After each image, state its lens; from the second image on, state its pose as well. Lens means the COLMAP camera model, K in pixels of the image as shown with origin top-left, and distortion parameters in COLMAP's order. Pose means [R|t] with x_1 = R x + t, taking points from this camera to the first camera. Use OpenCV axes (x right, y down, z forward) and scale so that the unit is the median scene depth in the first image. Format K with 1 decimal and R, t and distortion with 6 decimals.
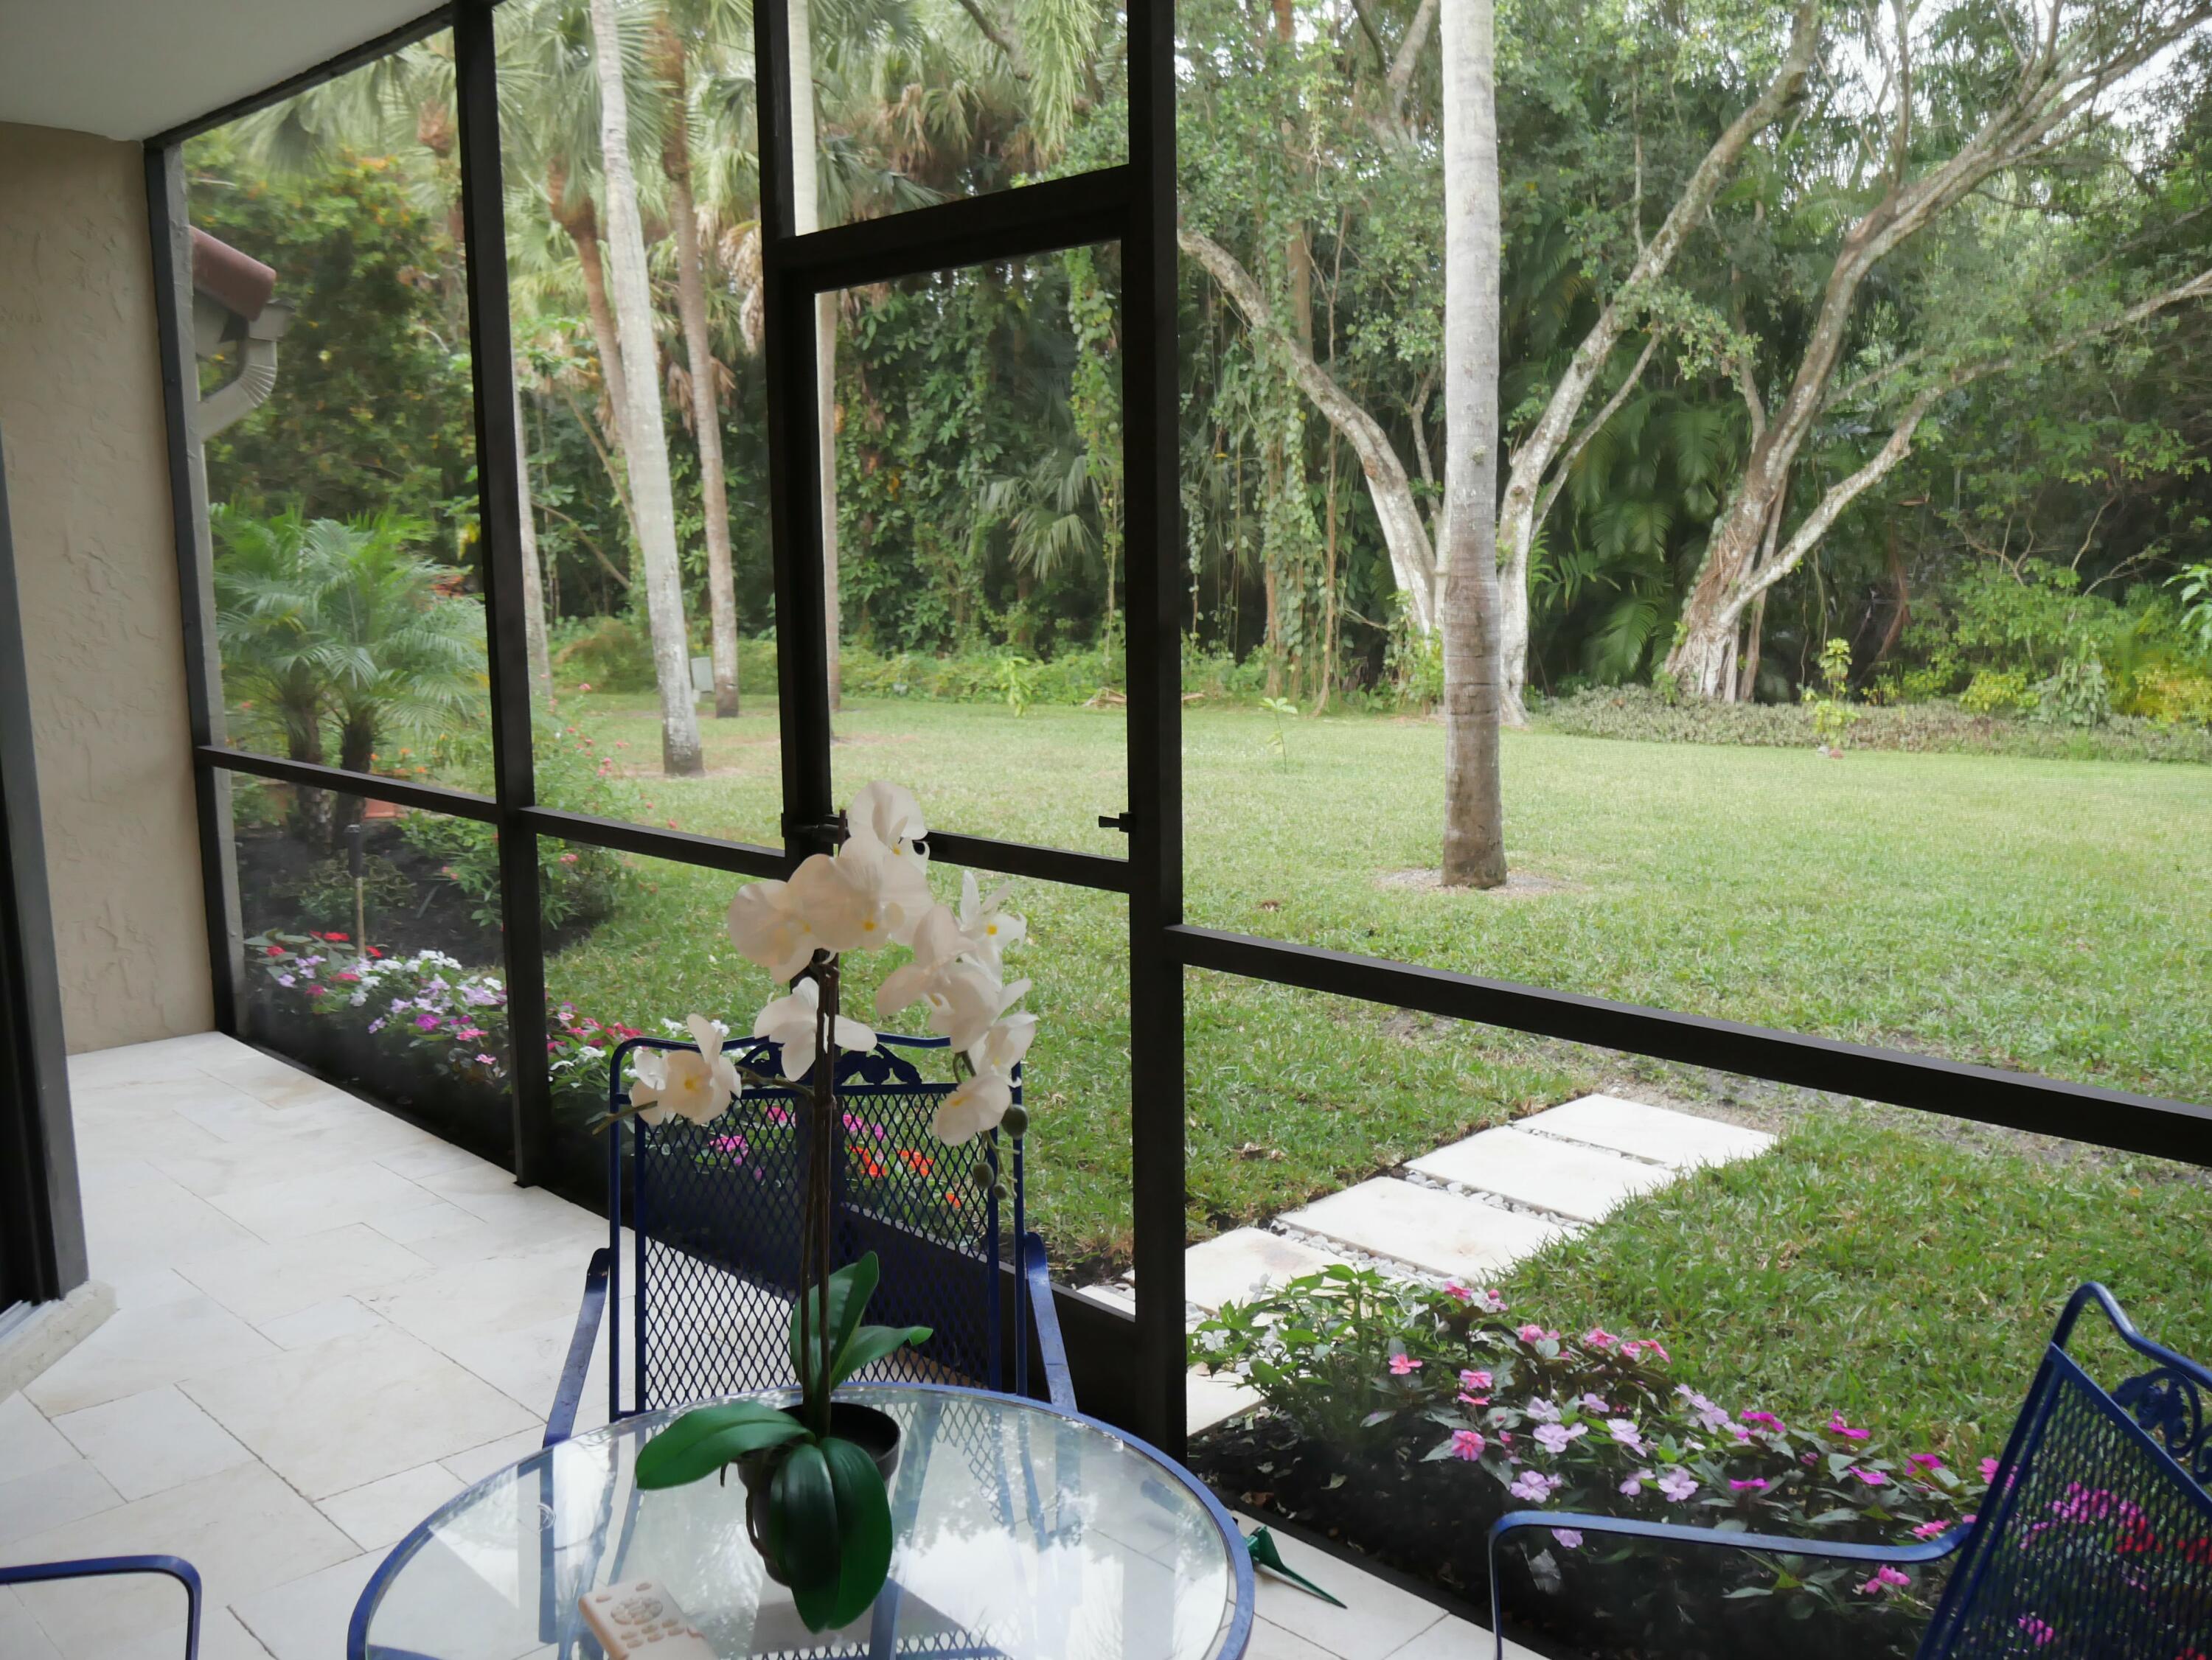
lens RADIAL K [[1867.2, 0, 1105.3], [0, 1867.2, 828.6], [0, 0, 1]] dist [-0.031431, 0.020576]
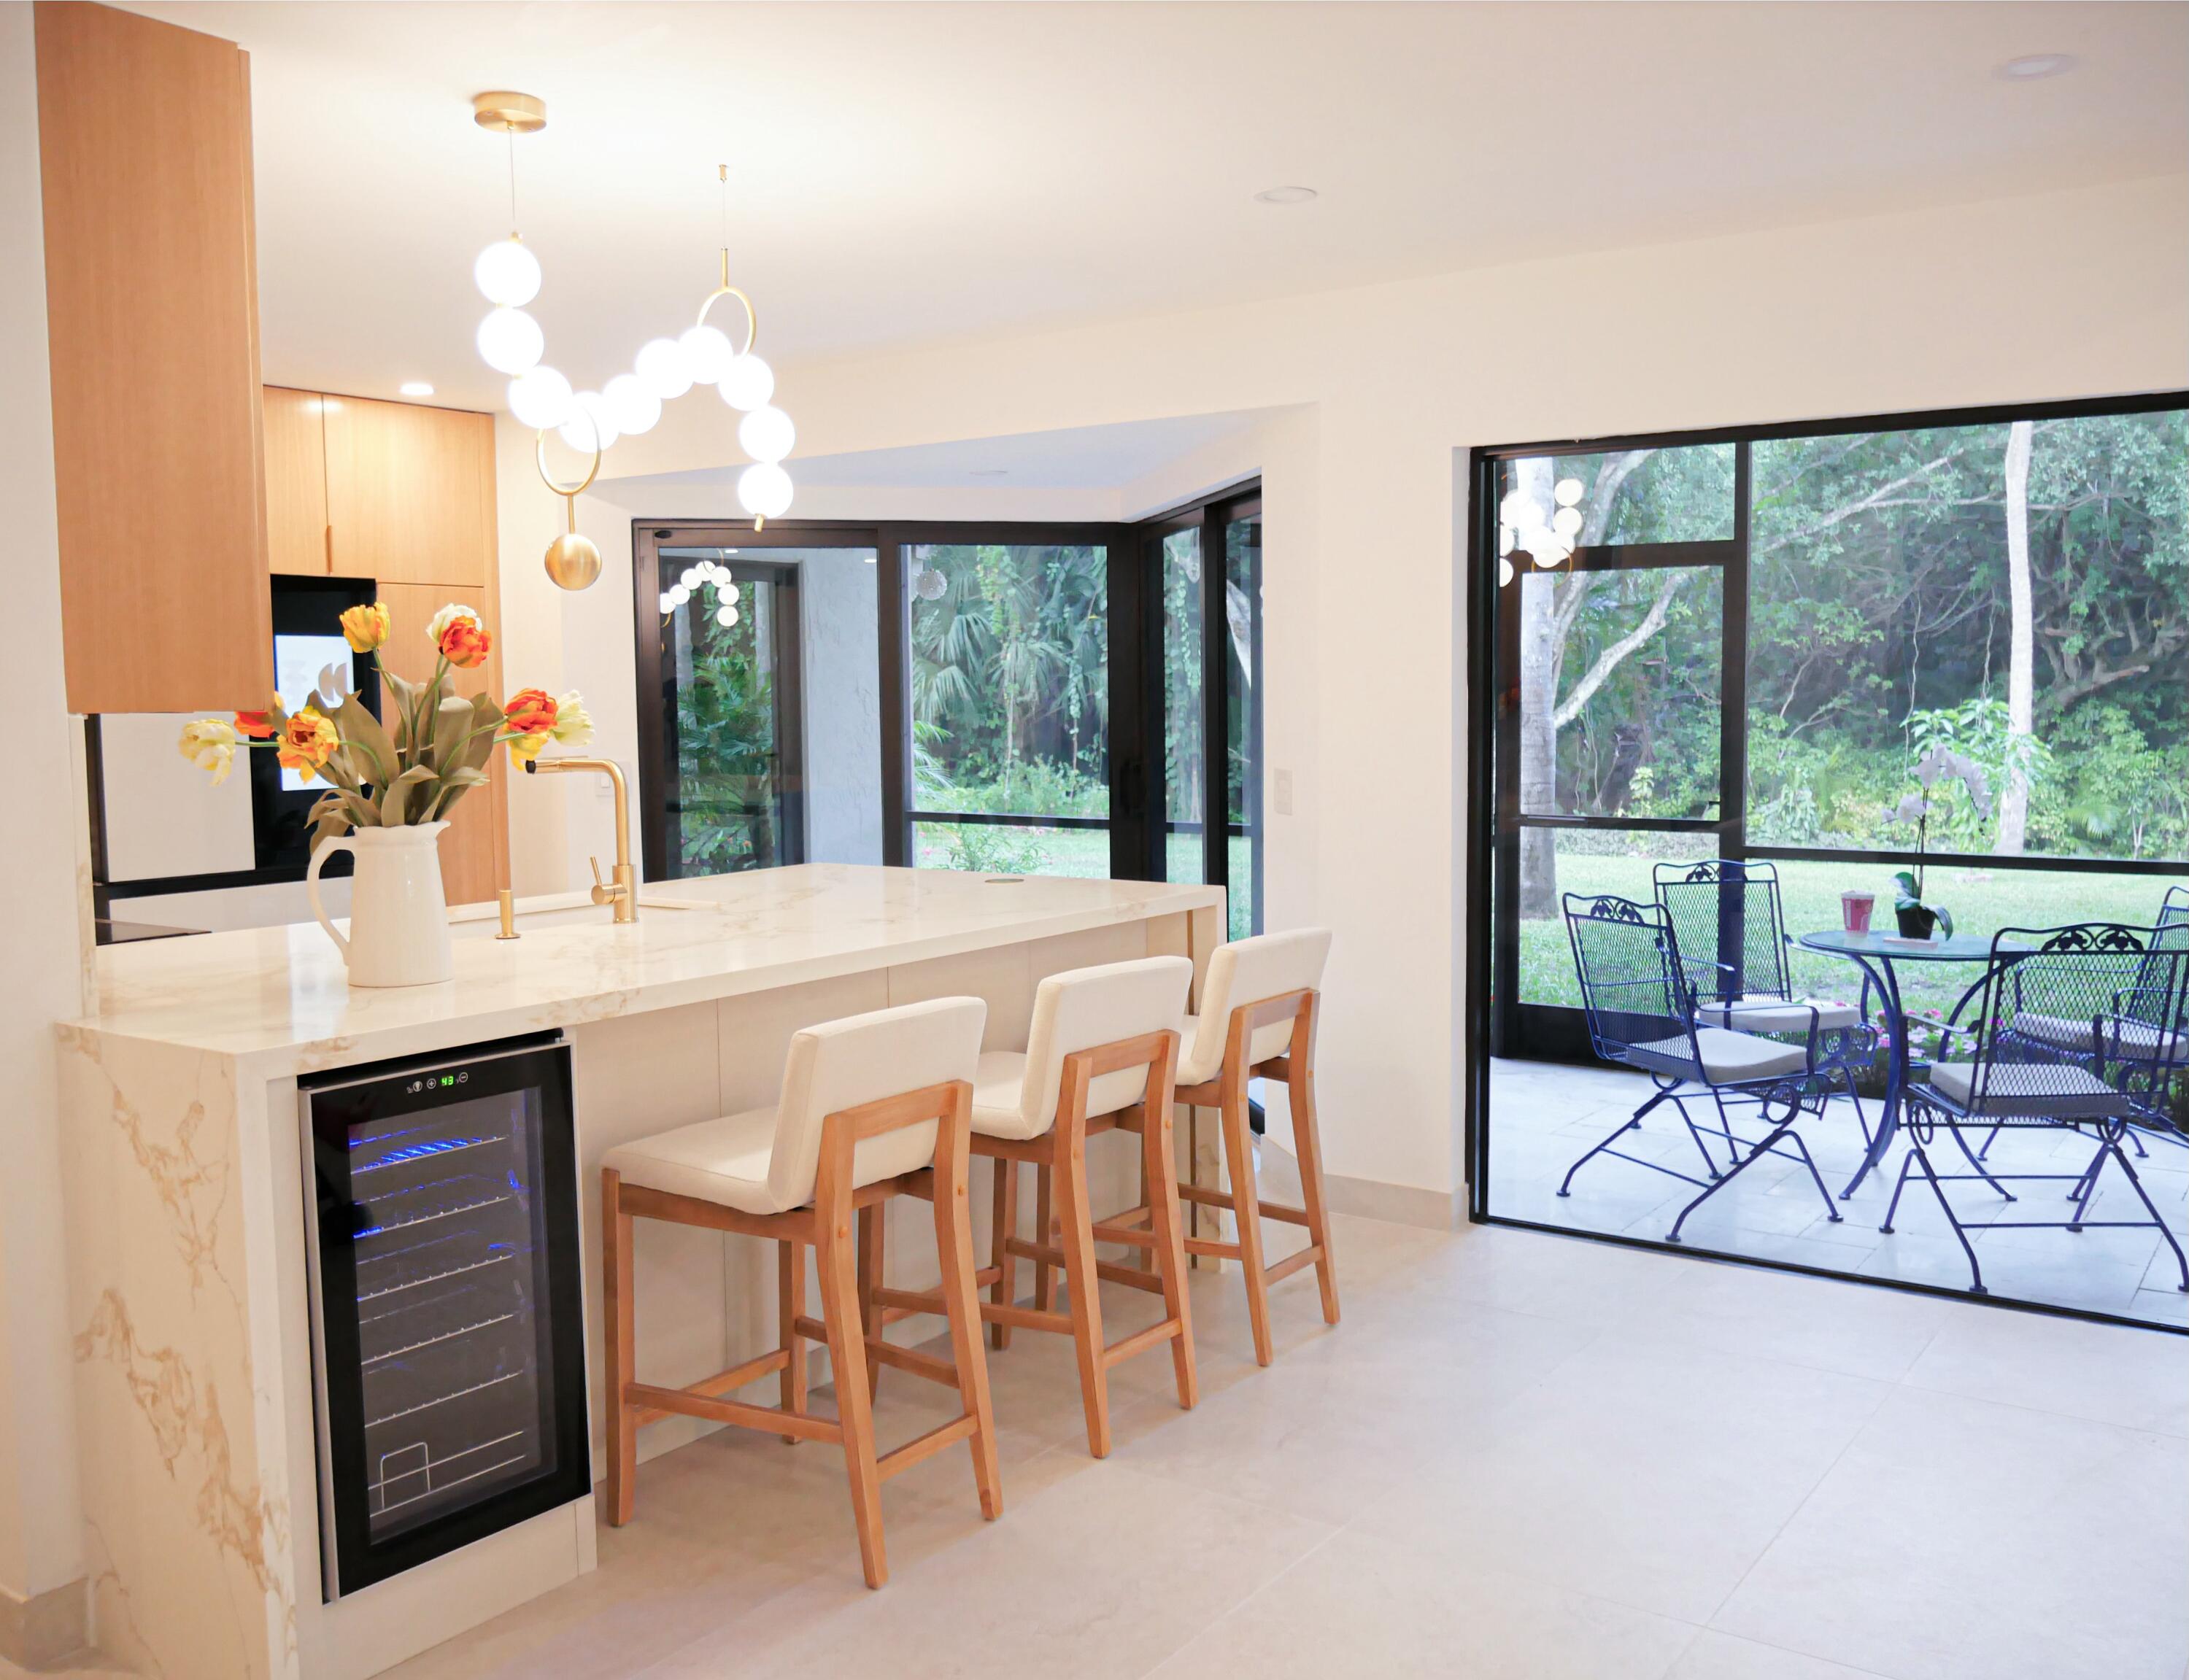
lens RADIAL K [[1900.5, 0, 1094.7], [0, 1900.5, 840.2], [0, 0, 1]] dist [0.002548, -0.002256]
pose [[0.983598, -0.005626, 0.180284, -0.176362], [0.019102, 0.997142, -0.073100, 0.030151], [-0.179358, 0.075344, 0.980894, -0.181916]]
